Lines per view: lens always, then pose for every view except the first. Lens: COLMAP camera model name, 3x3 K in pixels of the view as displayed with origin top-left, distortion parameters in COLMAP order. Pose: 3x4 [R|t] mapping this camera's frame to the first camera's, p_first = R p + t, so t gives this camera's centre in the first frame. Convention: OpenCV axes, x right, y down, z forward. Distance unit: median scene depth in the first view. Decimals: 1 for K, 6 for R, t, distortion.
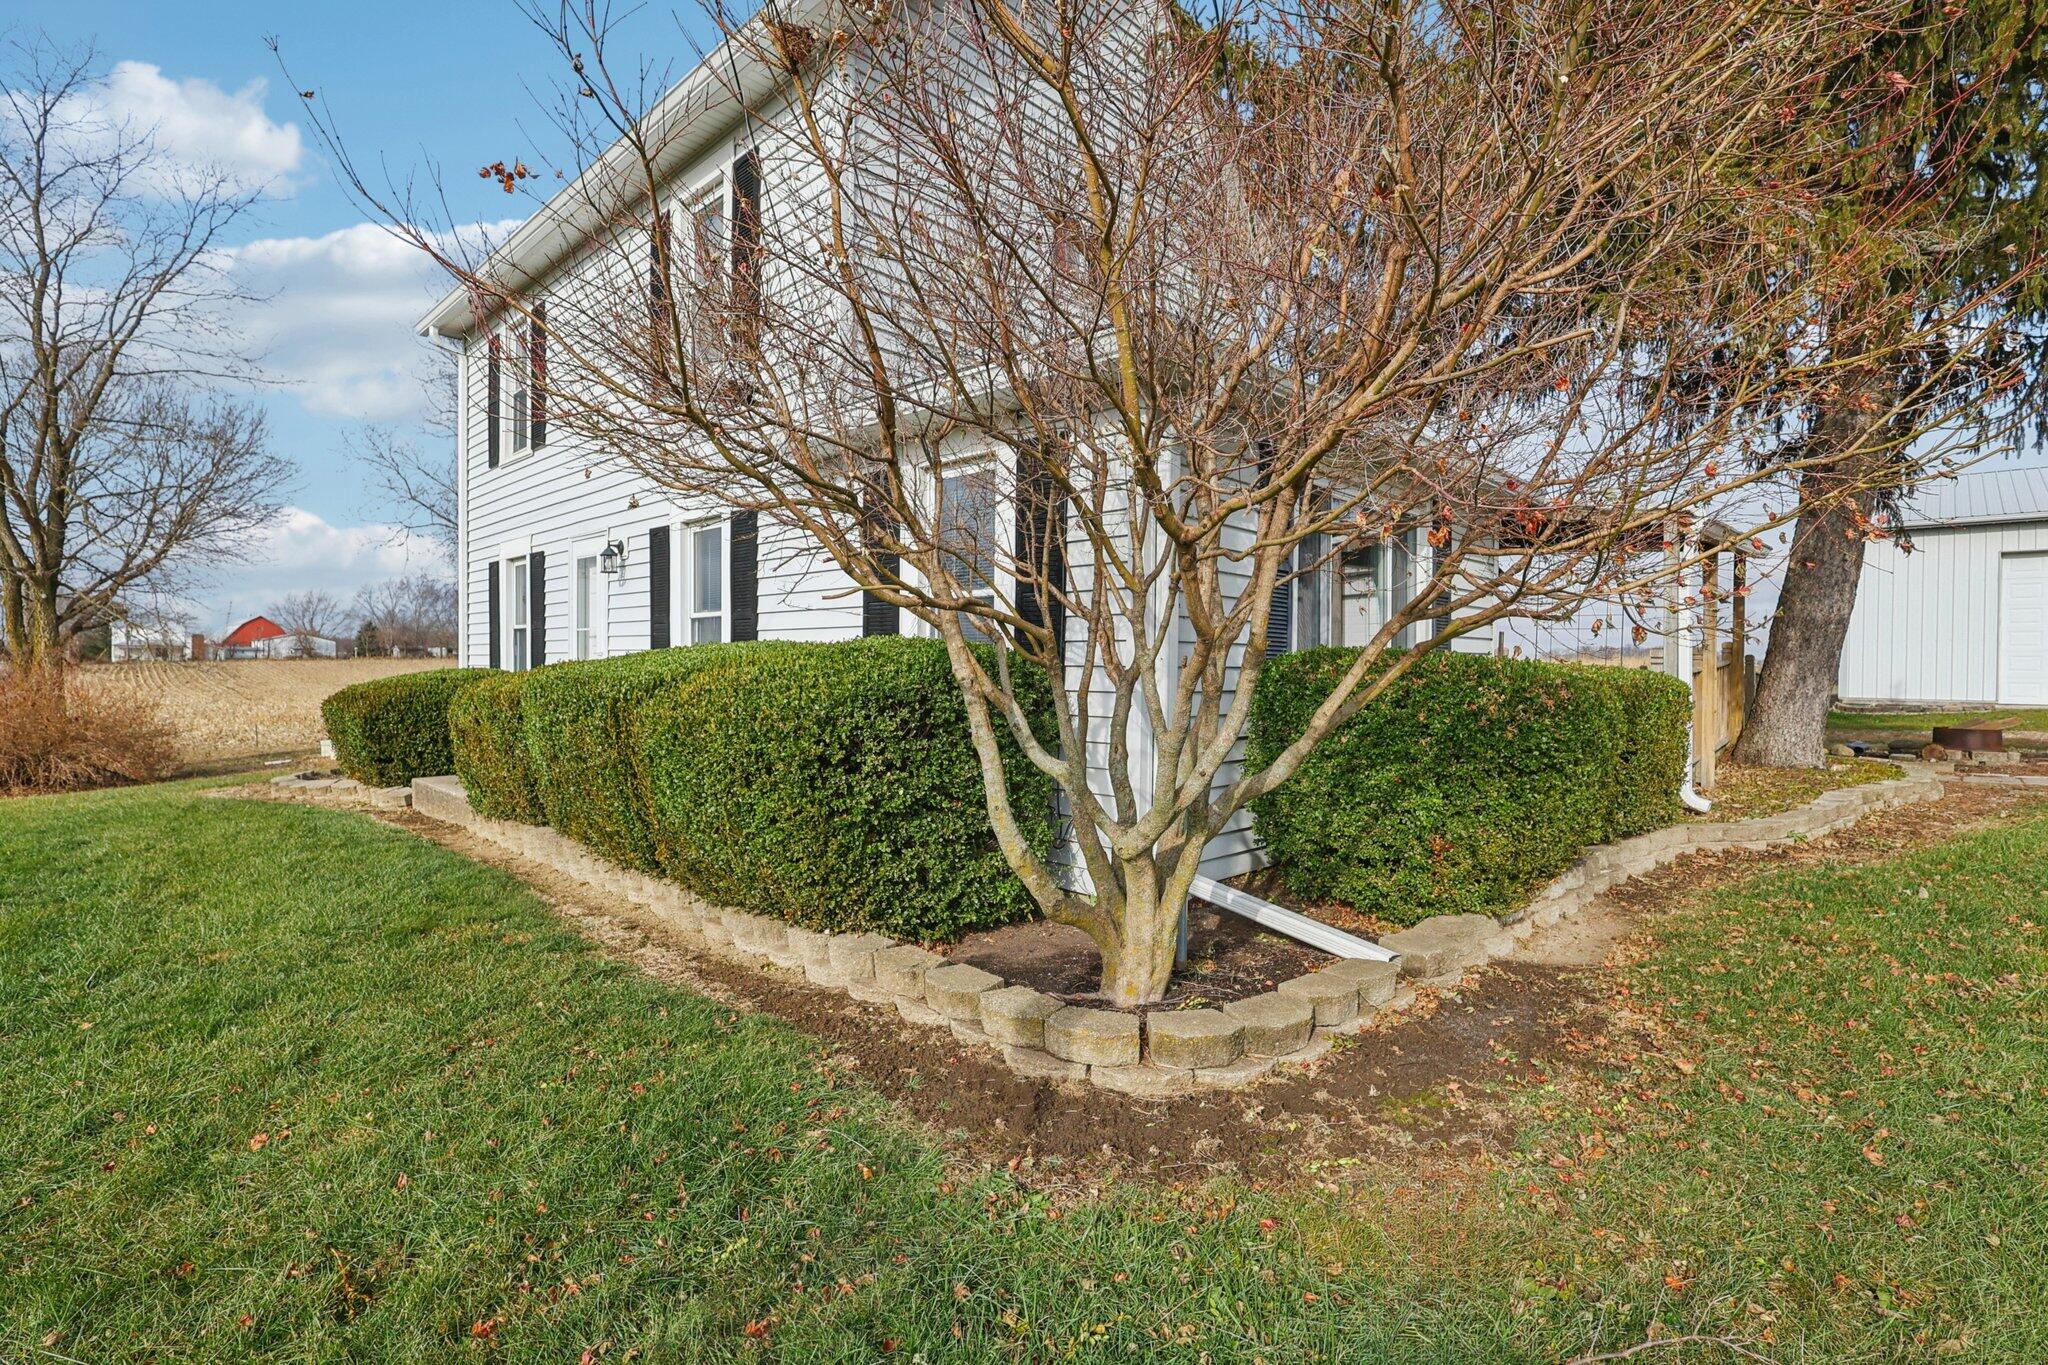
lens RADIAL K [[957.4, 0, 1030.4], [0, 957.4, 676.5], [0, 0, 1]] dist [-0.002993, 0.002380]
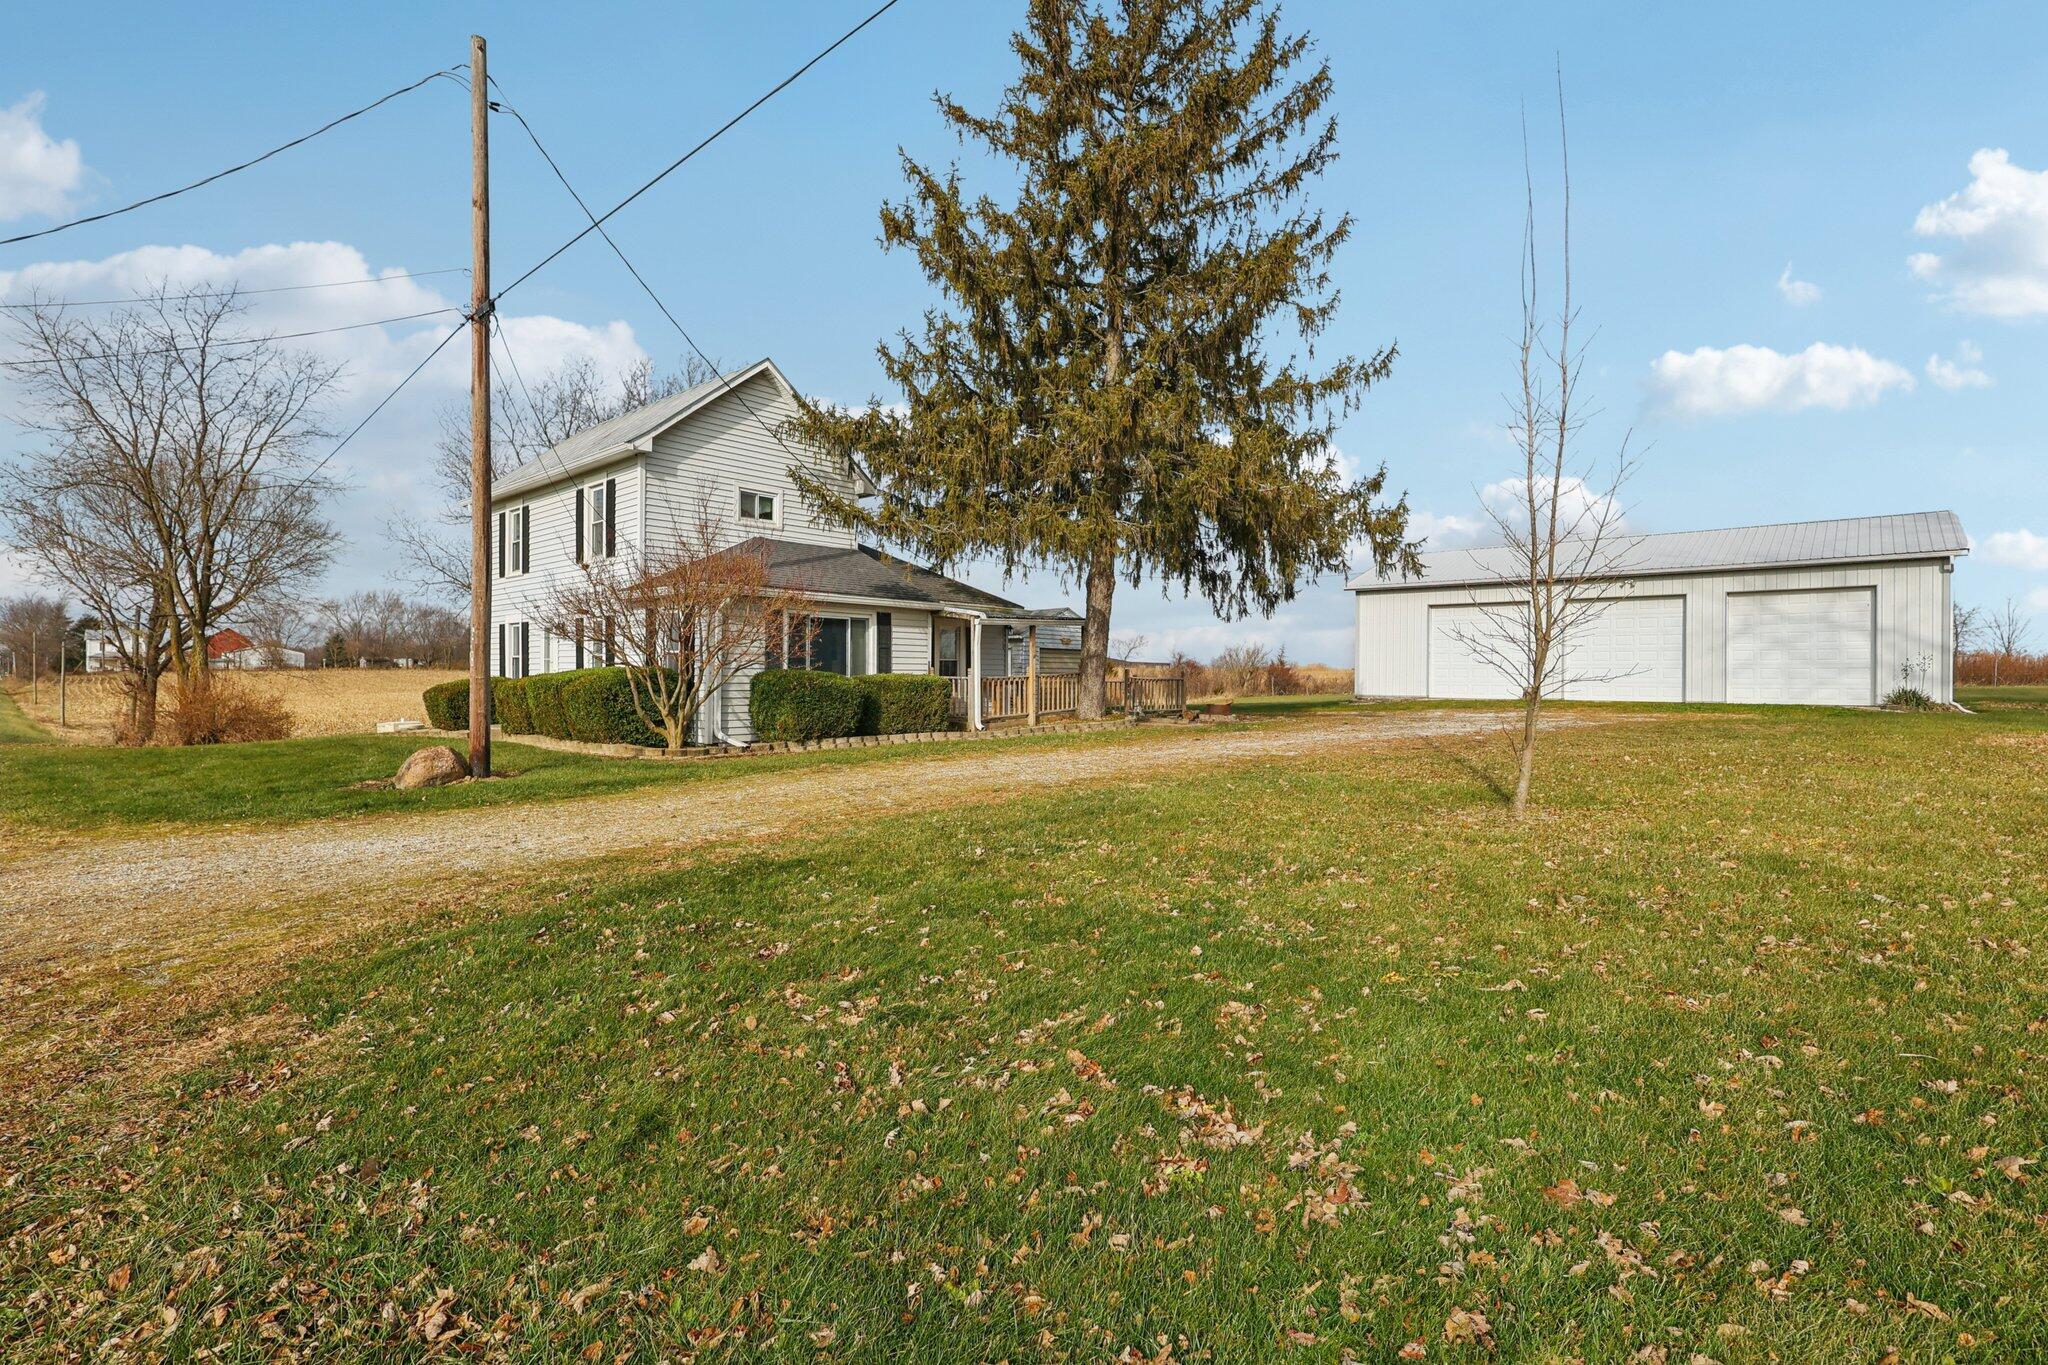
lens RADIAL K [[957.4, 0, 1018.0], [0, 957.4, 687.0], [0, 0, 1]] dist [-0.002993, 0.002380]
pose [[0.999759, -0.001164, 0.021935, 0.476078], [0.001147, 0.999999, 0.000815, 0.011657], [-0.021936, -0.000789, 0.999759, -1.027773]]
